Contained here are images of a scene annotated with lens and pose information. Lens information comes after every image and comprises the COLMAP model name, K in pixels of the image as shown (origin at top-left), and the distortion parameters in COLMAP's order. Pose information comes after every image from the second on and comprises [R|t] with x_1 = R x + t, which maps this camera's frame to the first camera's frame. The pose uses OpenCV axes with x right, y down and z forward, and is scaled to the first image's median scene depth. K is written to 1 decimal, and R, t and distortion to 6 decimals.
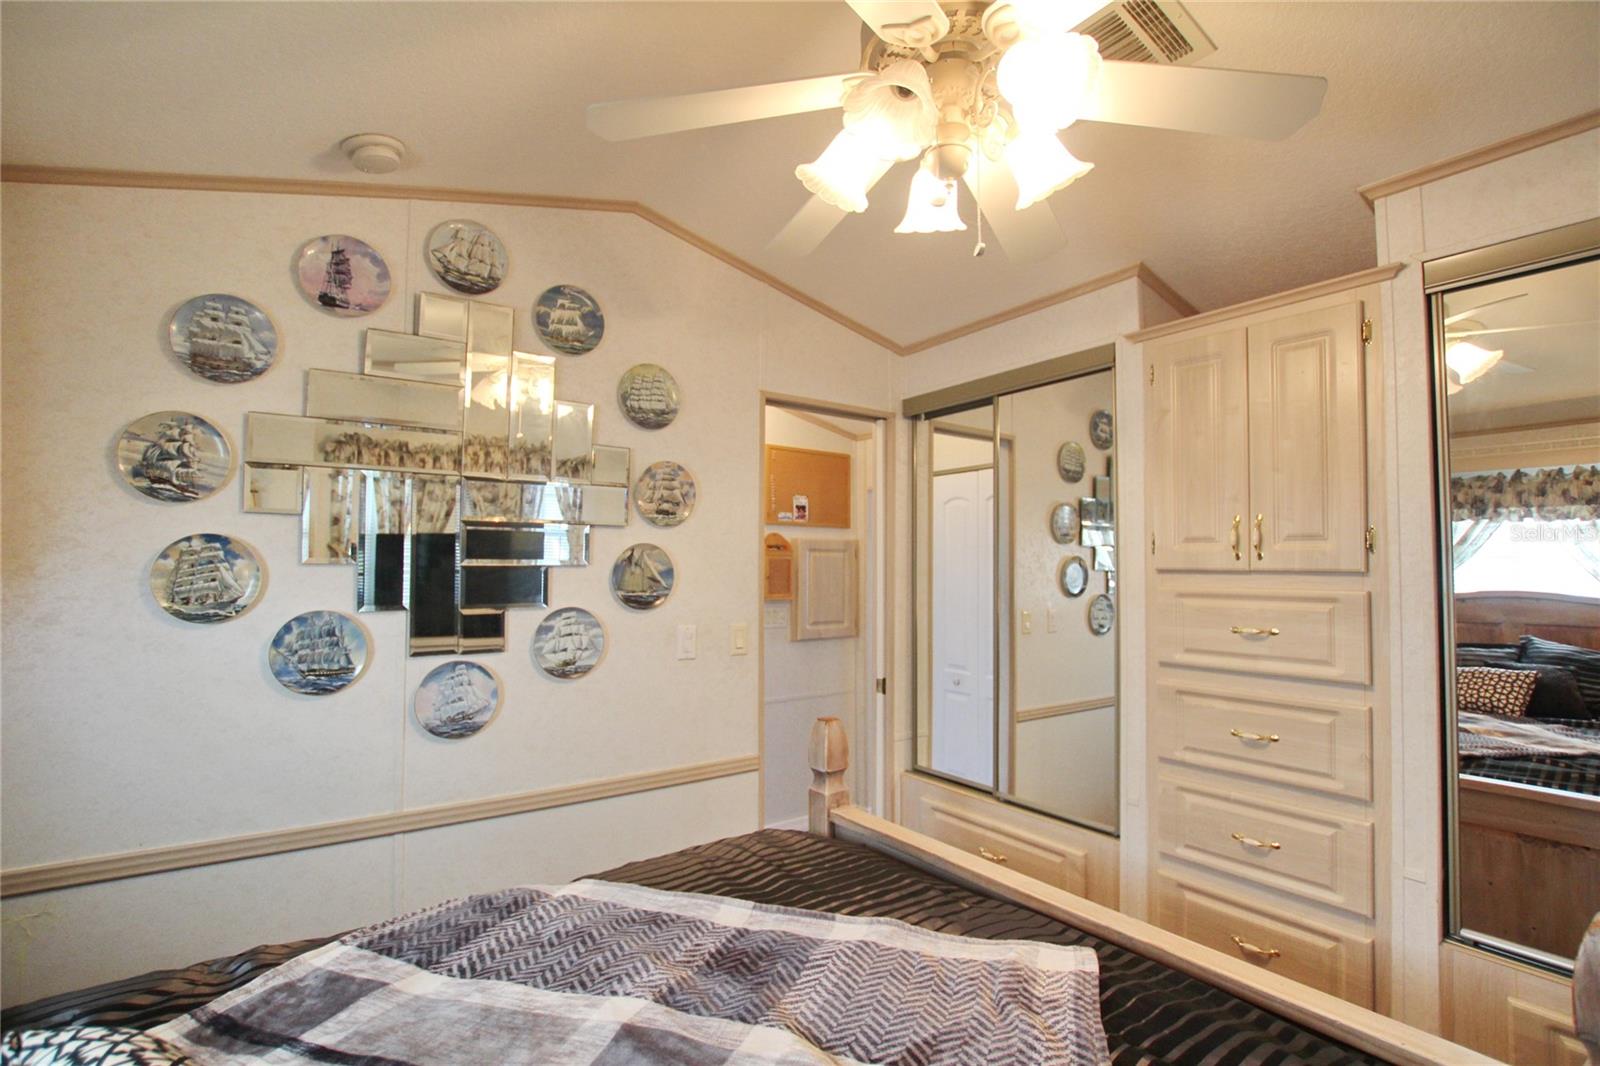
lens RADIAL K [[758.4, 0, 797.5], [0, 758.4, 536.7], [0, 0, 1]] dist [-0.031372, 0.000897]
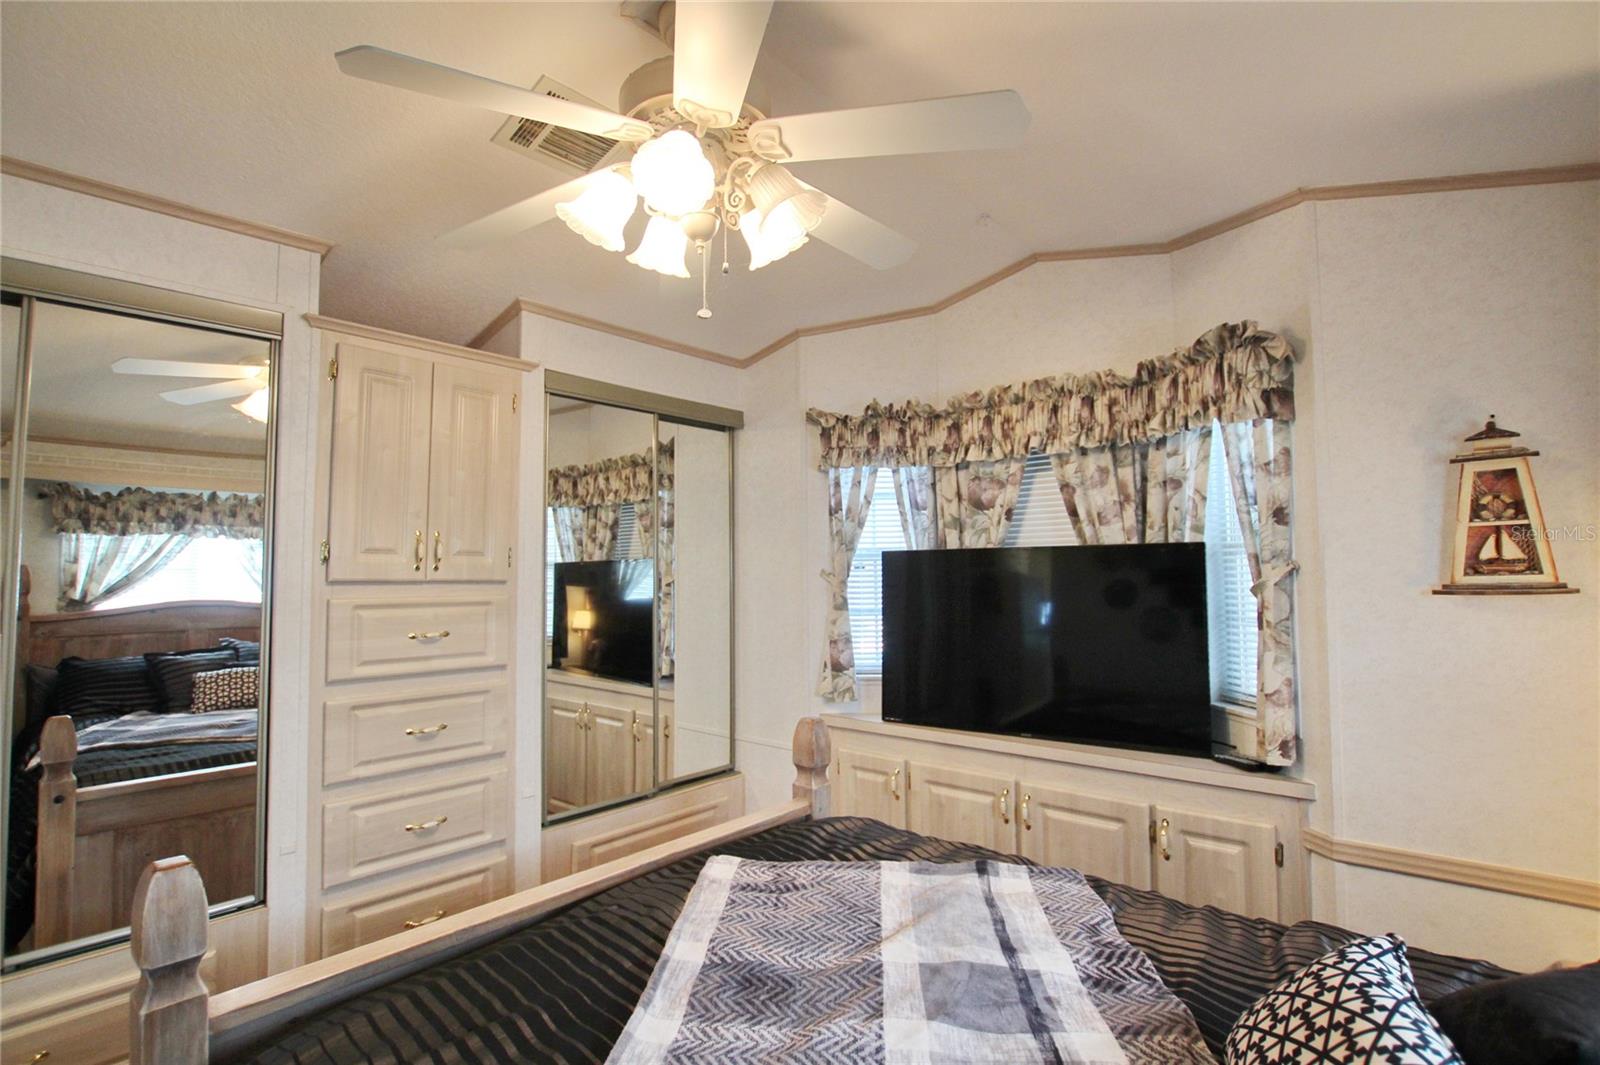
lens RADIAL K [[758.4, 0, 797.5], [0, 758.4, 536.2], [0, 0, 1]] dist [-0.031372, 0.000897]
pose [[-0.235218, 0.048588, 0.970727, -0.586217], [-0.030921, 0.997870, -0.057439, 0.024887], [-0.971451, -0.043526, -0.233215, 0.696732]]
